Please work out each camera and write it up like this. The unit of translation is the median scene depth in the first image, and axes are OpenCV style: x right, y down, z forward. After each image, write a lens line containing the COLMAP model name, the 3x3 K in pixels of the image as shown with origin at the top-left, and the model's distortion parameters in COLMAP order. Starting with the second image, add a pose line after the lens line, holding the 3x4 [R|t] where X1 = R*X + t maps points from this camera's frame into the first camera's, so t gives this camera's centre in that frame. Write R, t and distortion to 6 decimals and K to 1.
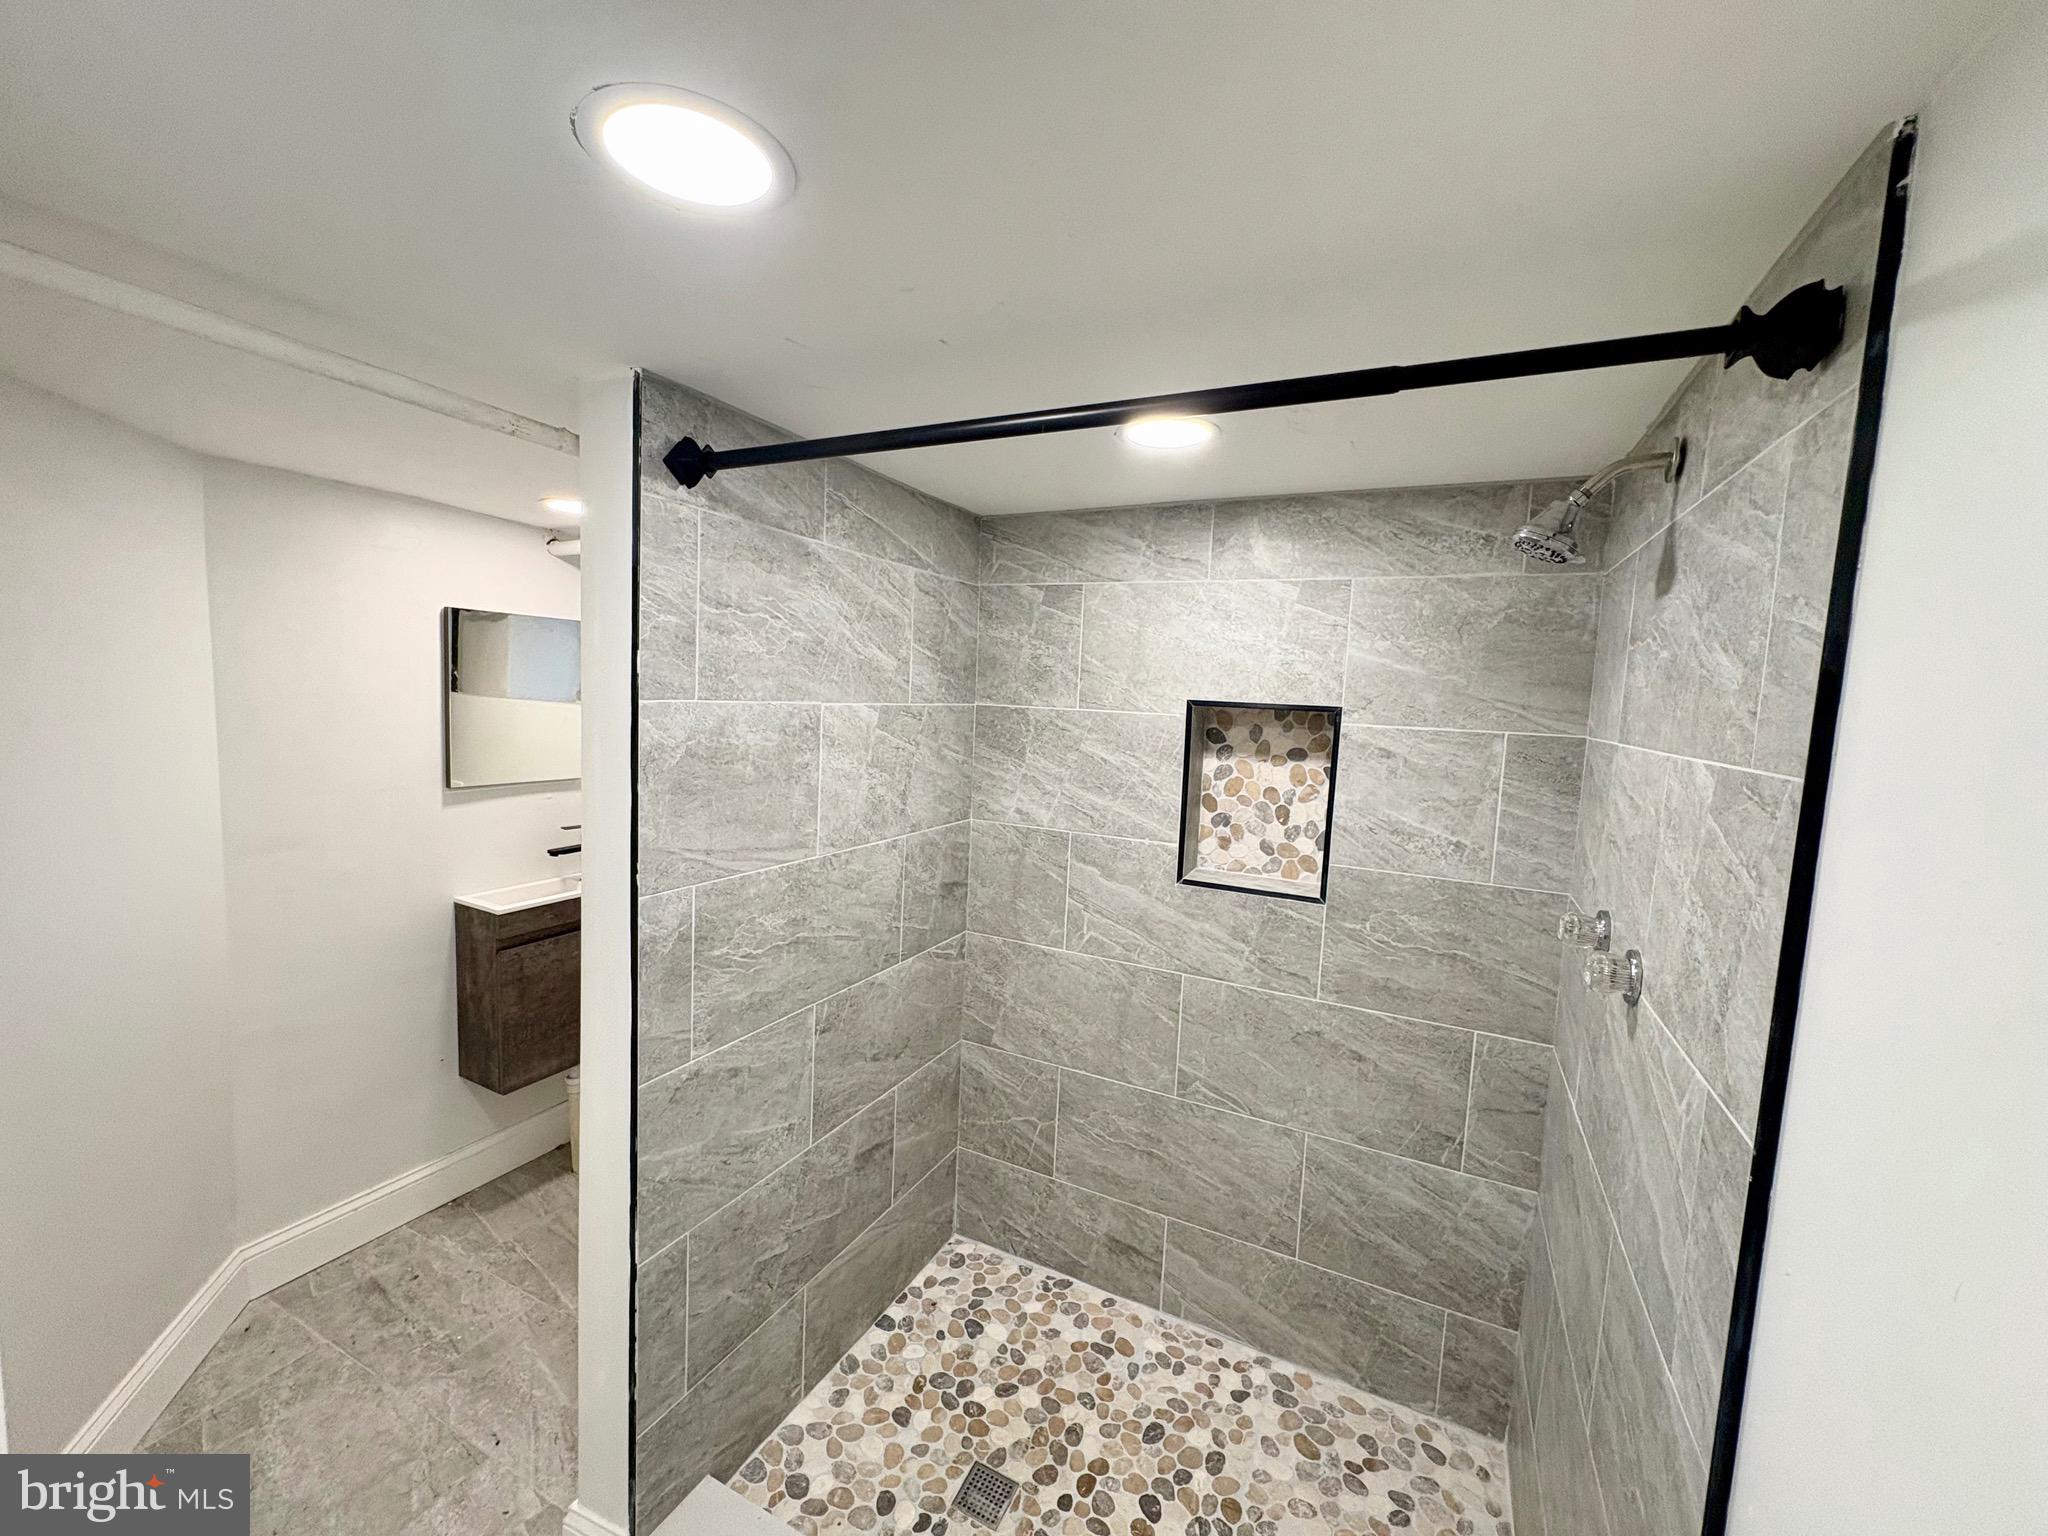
lens RADIAL K [[816.7, 0, 1021.1], [0, 816.7, 767.8], [0, 0, 1]] dist [0.002800, 0.000509]
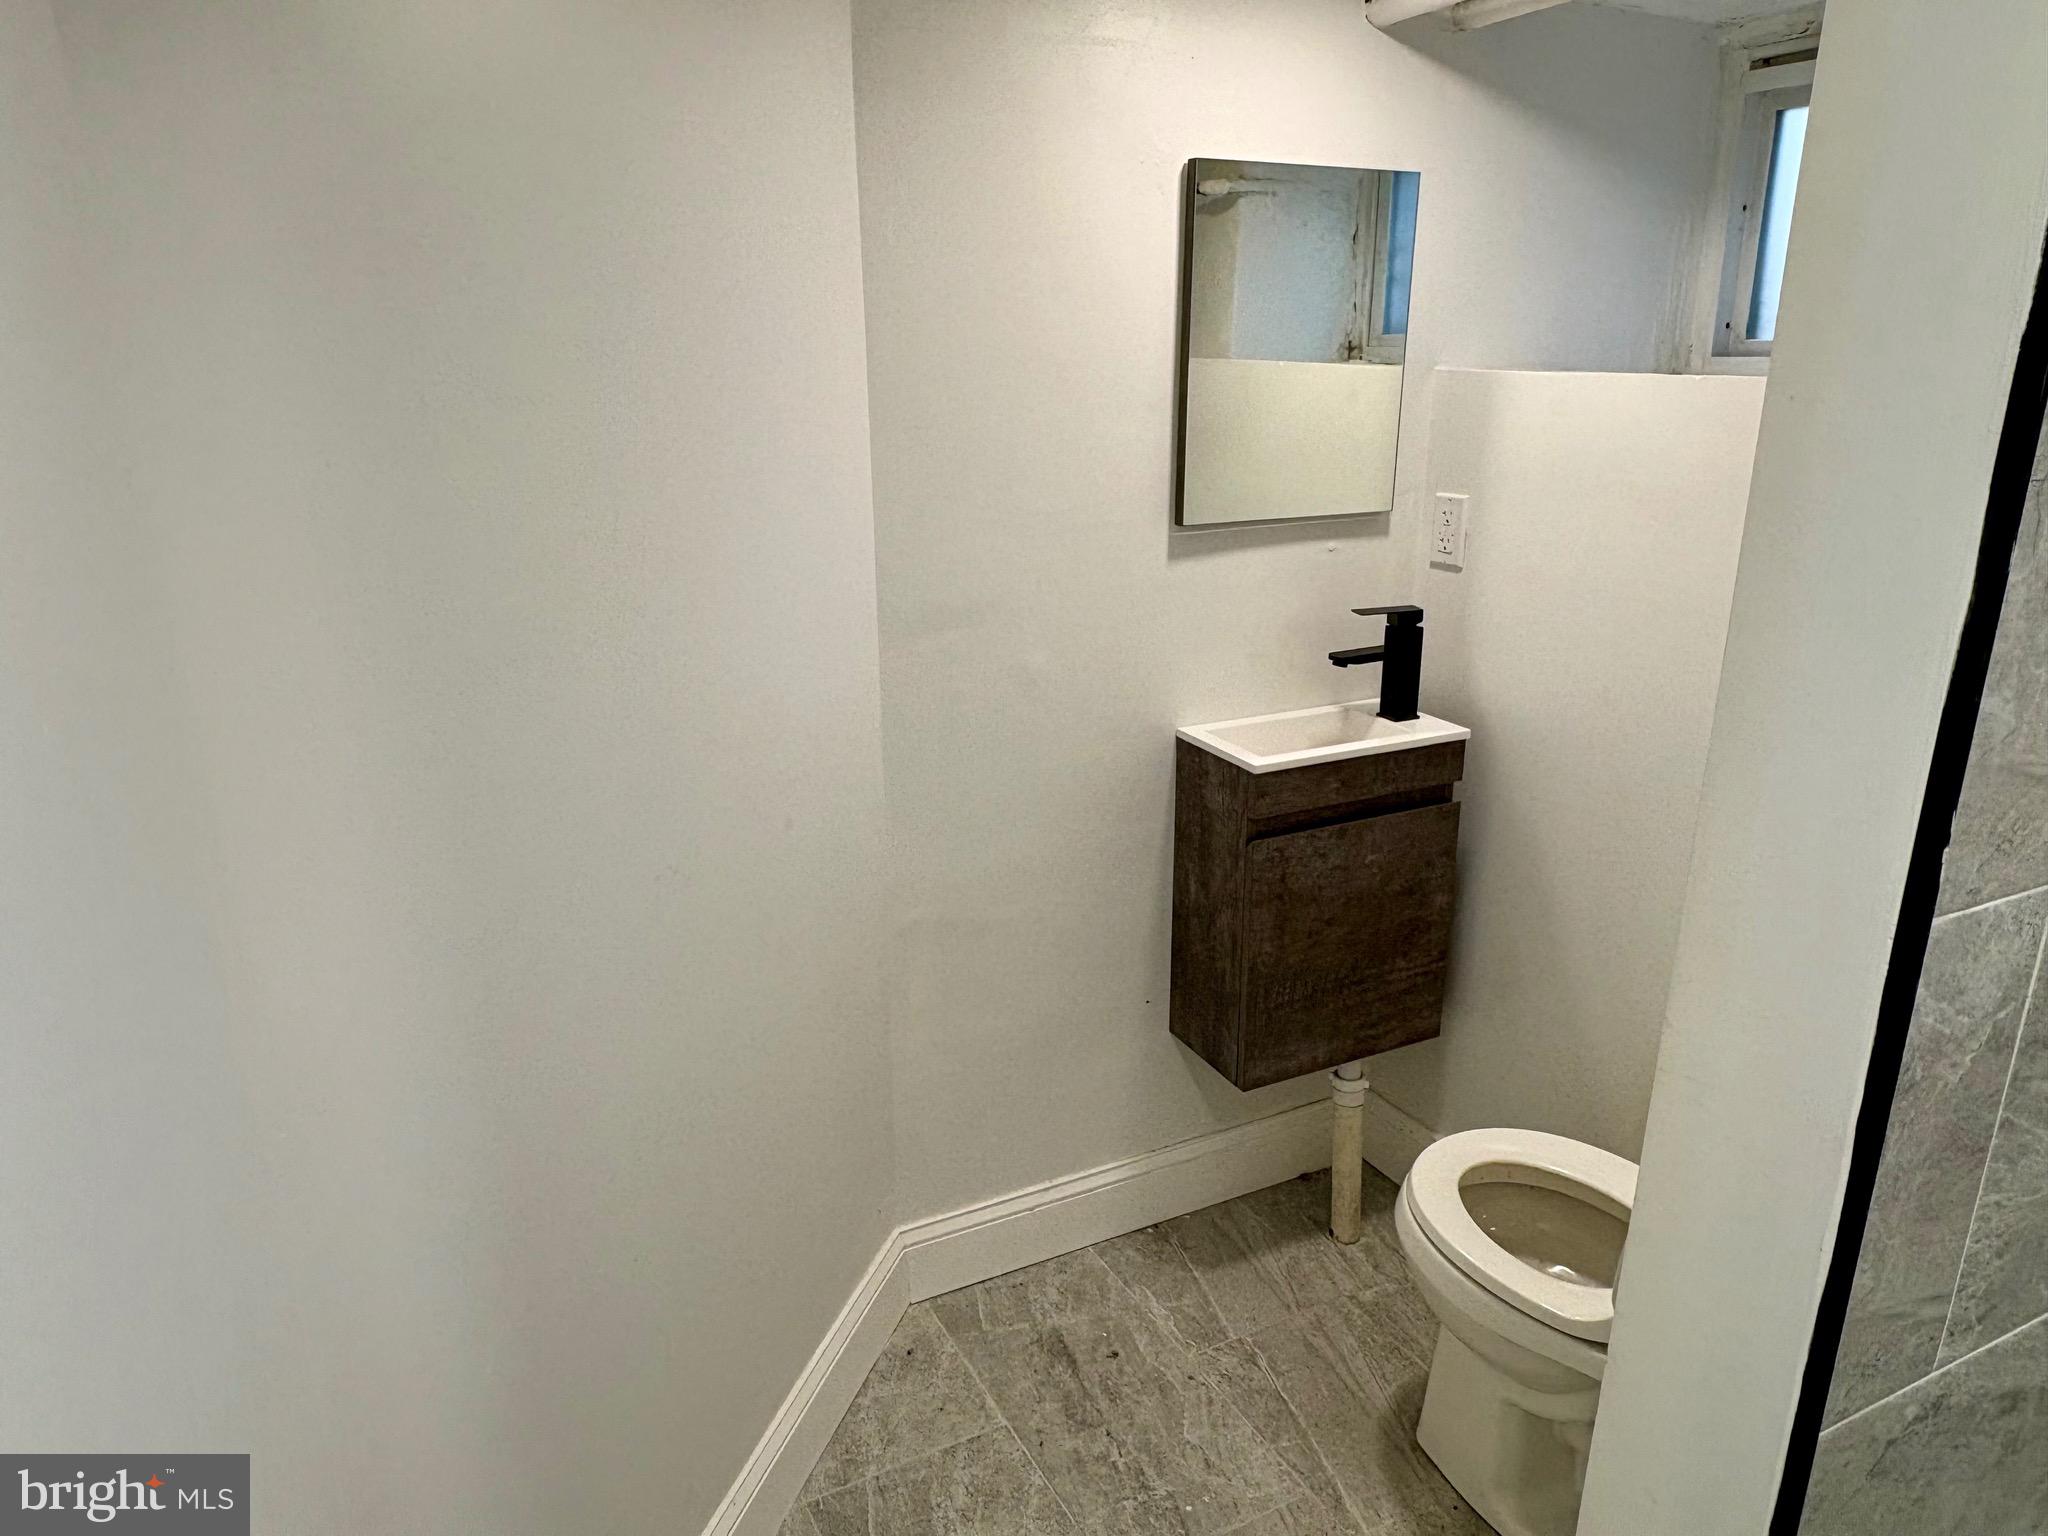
lens RADIAL K [[1375.2, 0, 1024.2], [0, 1375.2, 769.2], [0, 0, 1]] dist [0.011059, 0.001471]
pose [[0.801026, 0.131585, -0.583989, -0.255392], [-0.015496, 0.979774, 0.199508, 0.003264], [0.598430, -0.150762, 0.786863, 0.228490]]
